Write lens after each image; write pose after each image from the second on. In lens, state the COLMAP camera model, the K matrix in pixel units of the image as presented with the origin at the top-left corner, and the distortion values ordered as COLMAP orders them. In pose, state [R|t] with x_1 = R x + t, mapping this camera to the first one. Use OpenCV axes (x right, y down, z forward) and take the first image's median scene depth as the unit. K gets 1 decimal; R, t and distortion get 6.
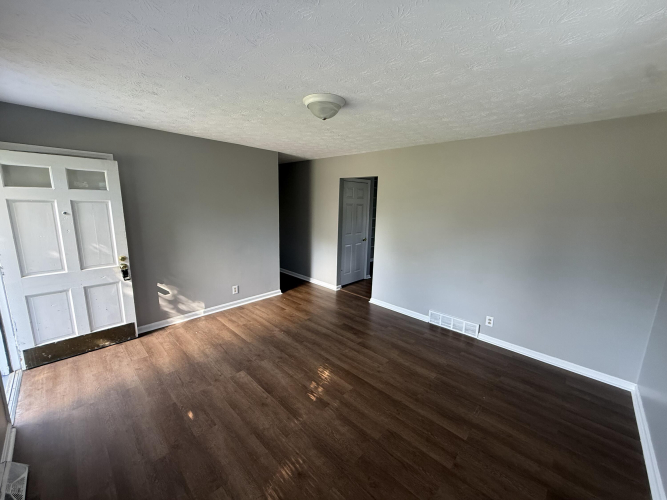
lens RADIAL K [[264.7, 0, 331.0], [0, 264.7, 249.4], [0, 0, 1]] dist [-0.001334, 0.000020]
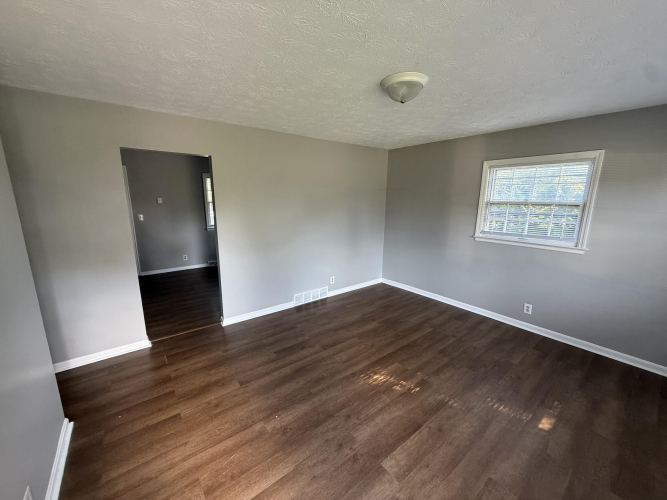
lens RADIAL K [[264.7, 0, 330.9], [0, 264.7, 250.6], [0, 0, 1]] dist [-0.001334, 0.000020]
pose [[0.136006, -0.222382, 0.965427, -0.812351], [0.170444, 0.965204, 0.198319, -0.173563], [-0.975936, 0.137579, 0.169177, 0.901283]]
